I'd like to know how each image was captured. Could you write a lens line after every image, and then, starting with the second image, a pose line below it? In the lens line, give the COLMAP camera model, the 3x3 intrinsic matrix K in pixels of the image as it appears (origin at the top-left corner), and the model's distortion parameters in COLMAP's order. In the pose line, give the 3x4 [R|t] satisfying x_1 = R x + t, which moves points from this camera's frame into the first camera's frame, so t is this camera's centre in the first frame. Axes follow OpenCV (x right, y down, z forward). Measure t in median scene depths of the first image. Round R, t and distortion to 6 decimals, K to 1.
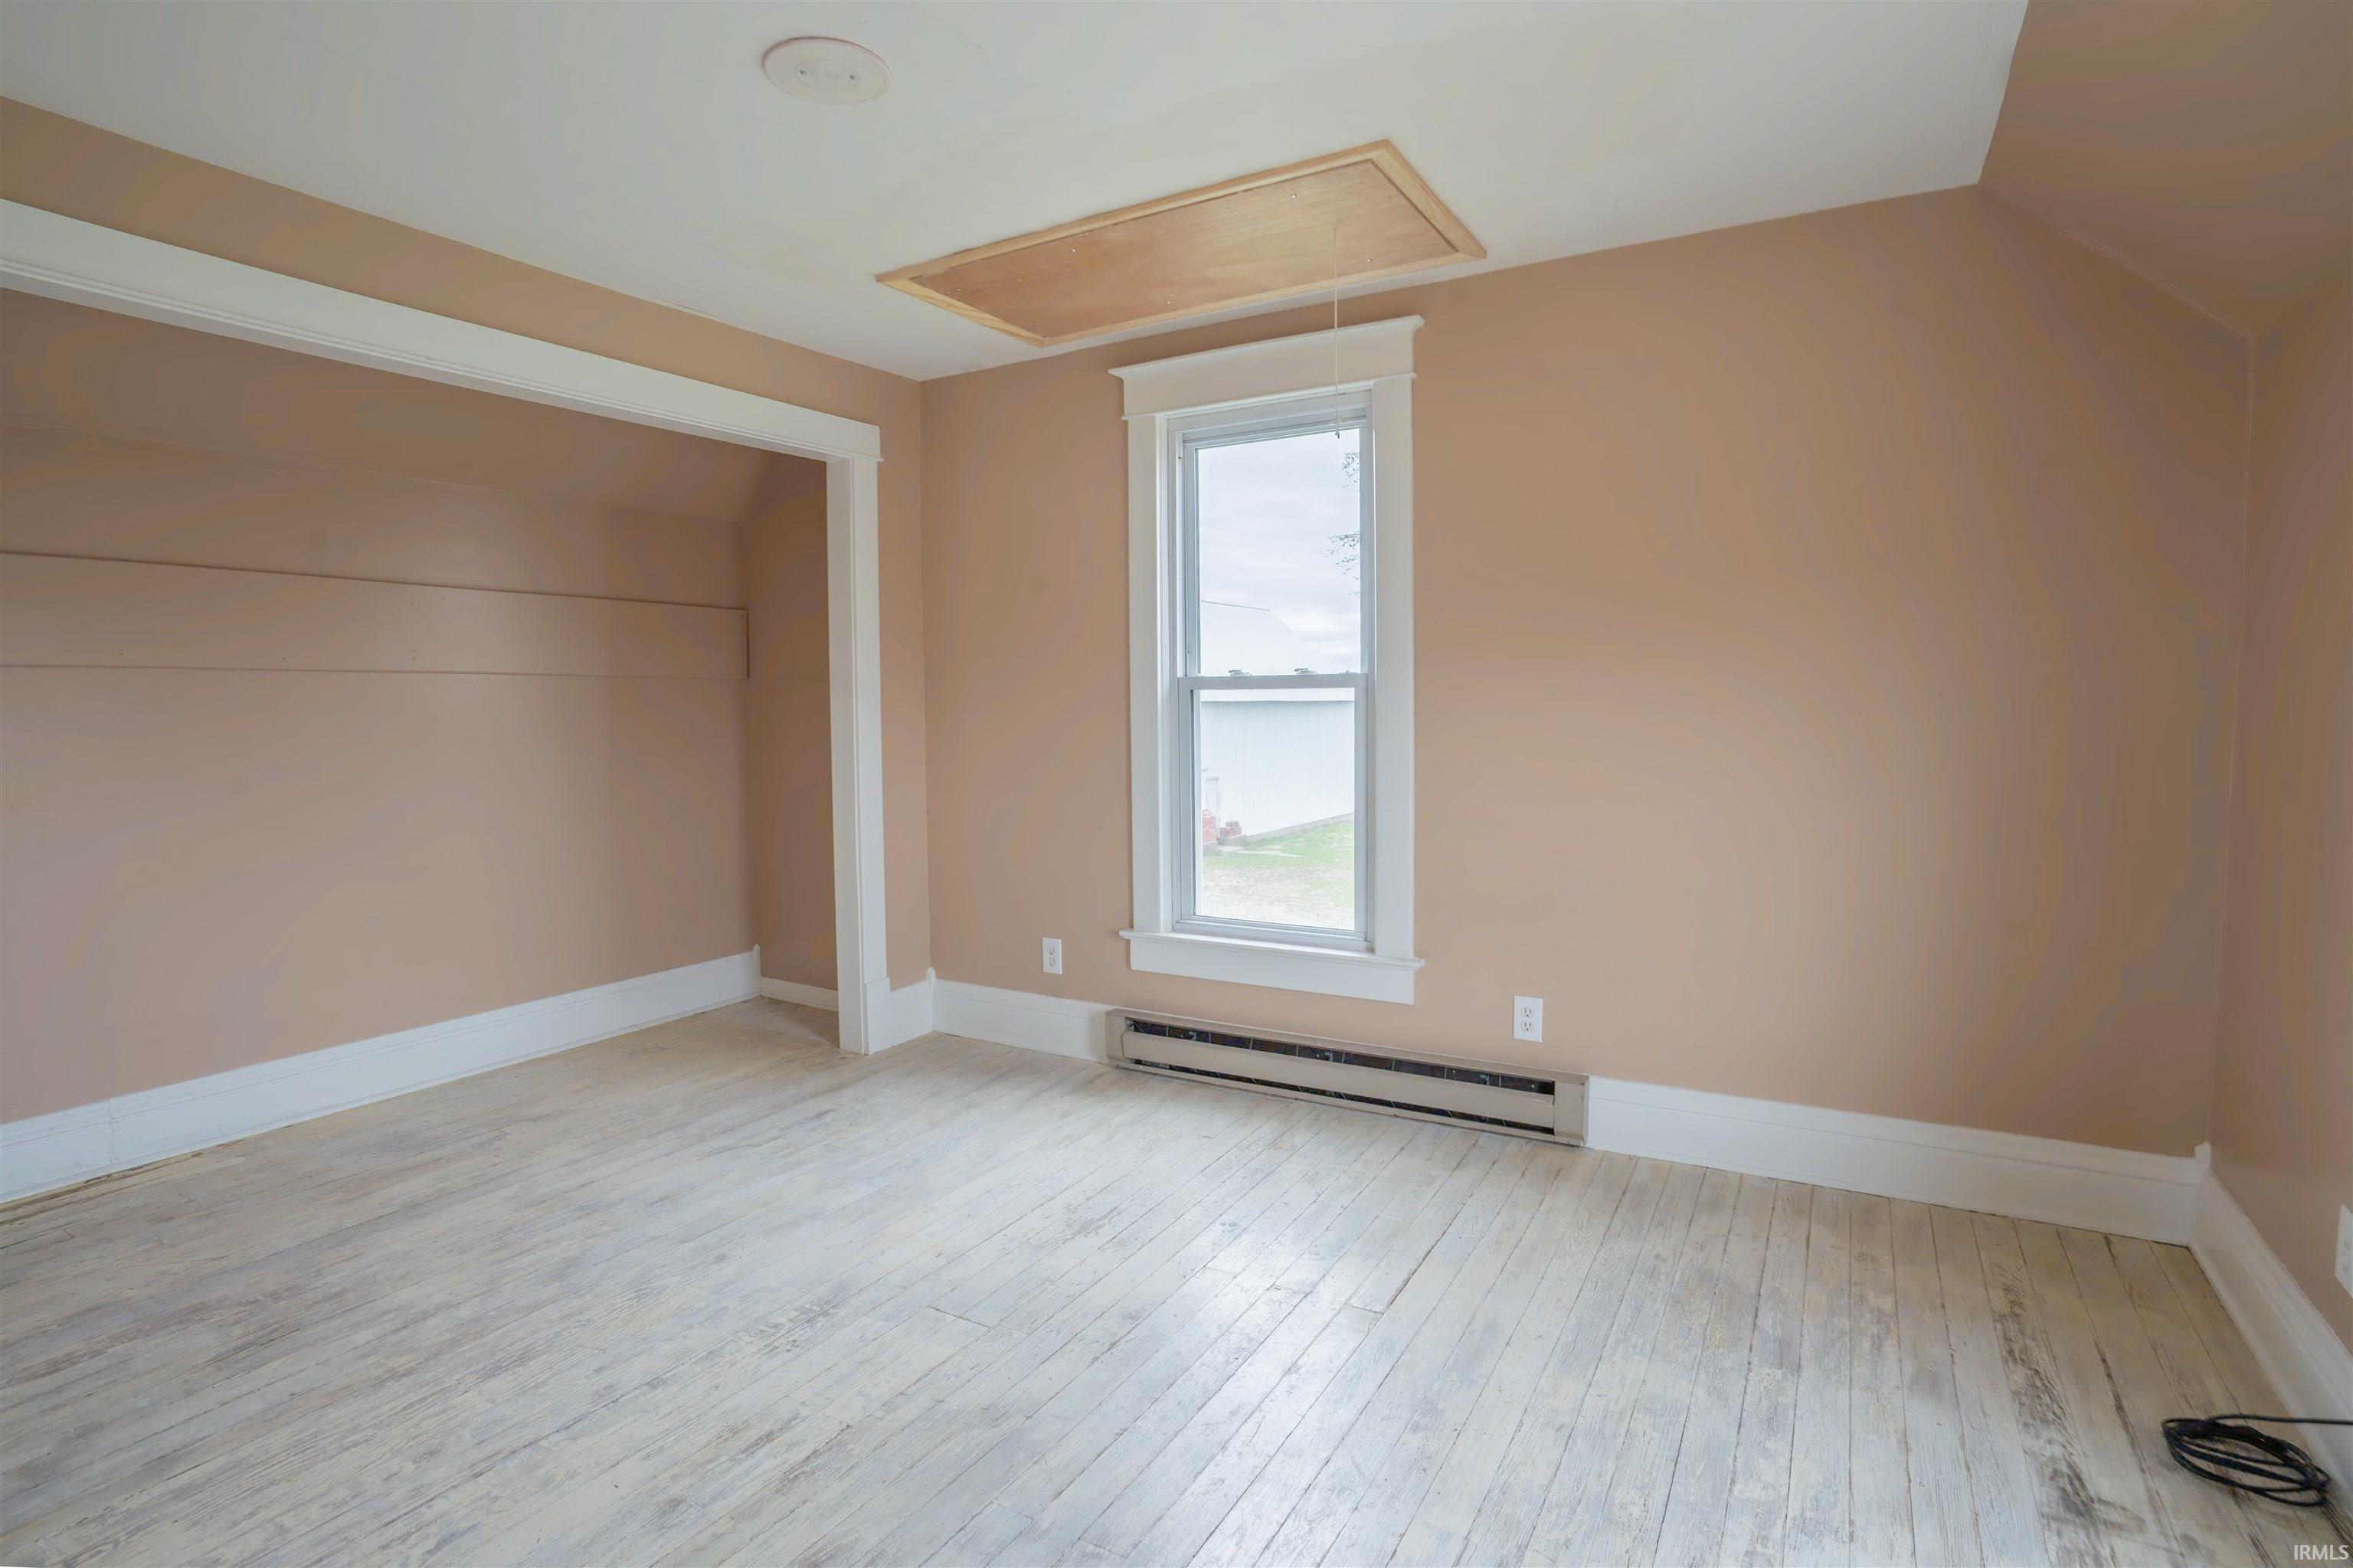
lens RADIAL K [[1170.0, 0, 1176.5], [0, 1170.0, 784.0], [0, 0, 1]] dist [-0.001345, 0.024475]
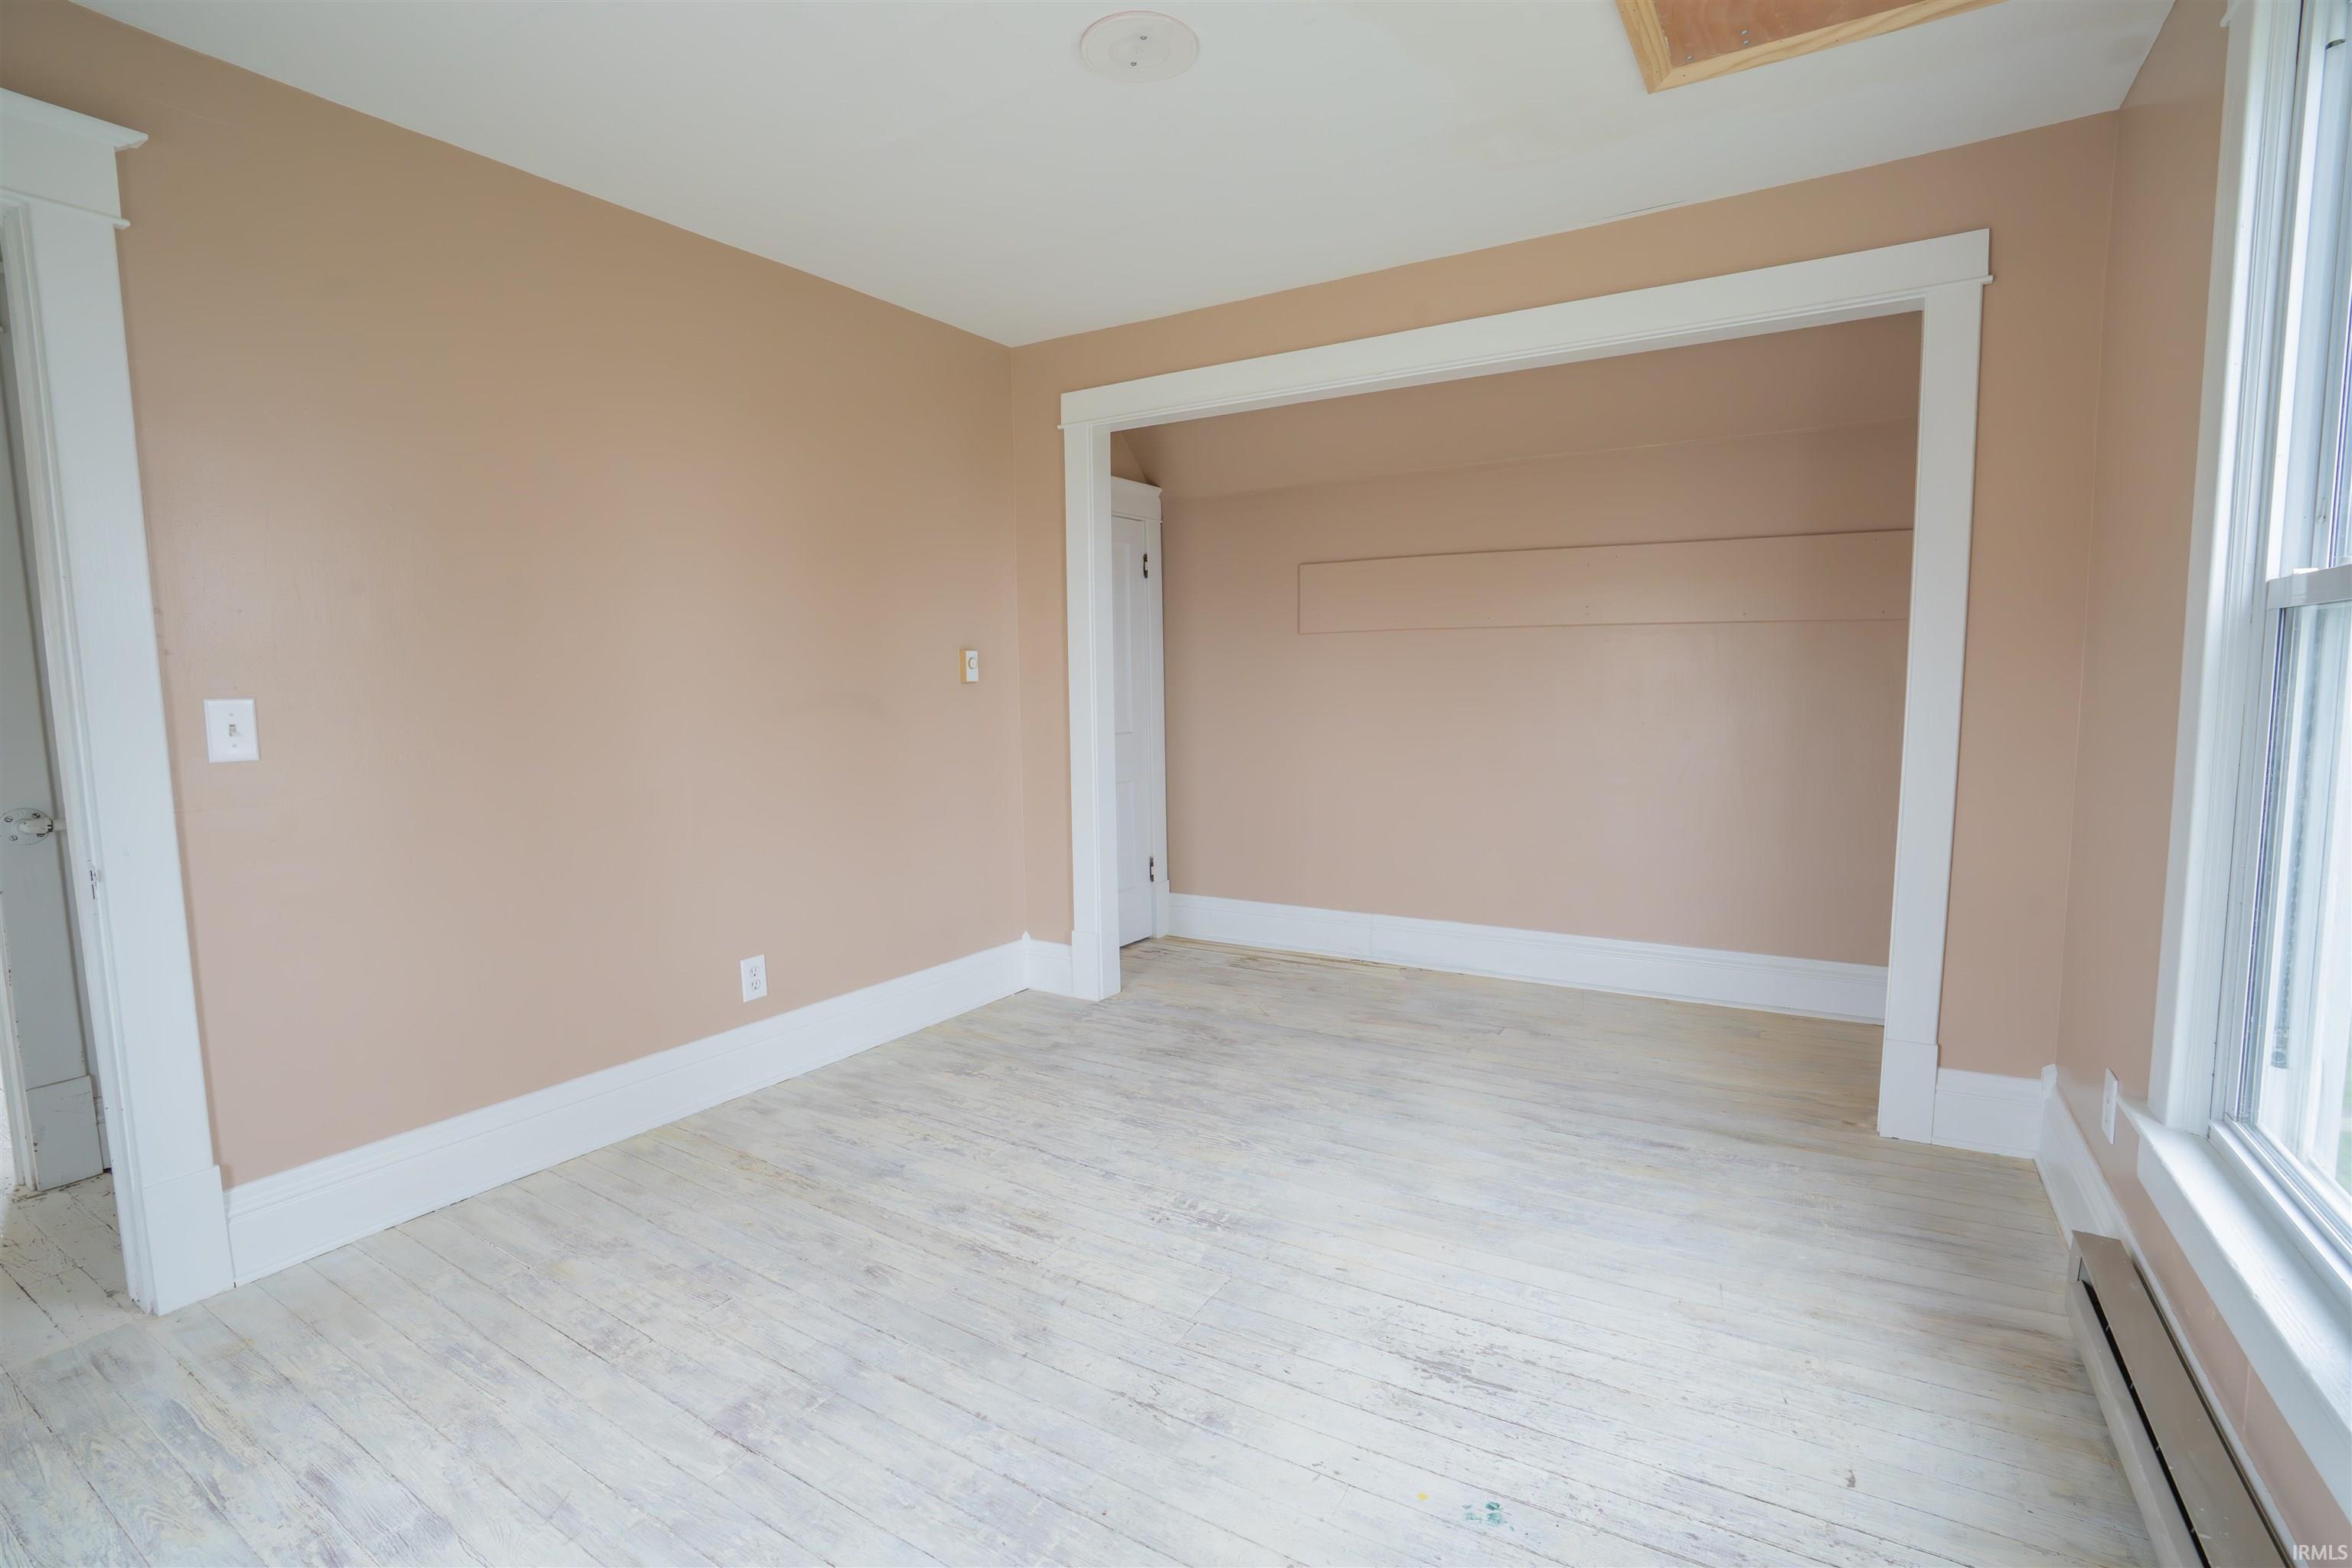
lens RADIAL K [[1114.2, 0, 1176.0], [0, 1114.2, 784.0], [0, 0, 1]] dist [-0.013620, 0.000418]
pose [[-0.039351, 0.099414, -0.994268, 0.563447], [-0.042707, 0.993962, 0.101073, -0.041945], [0.998312, 0.046440, -0.034868, 0.824093]]
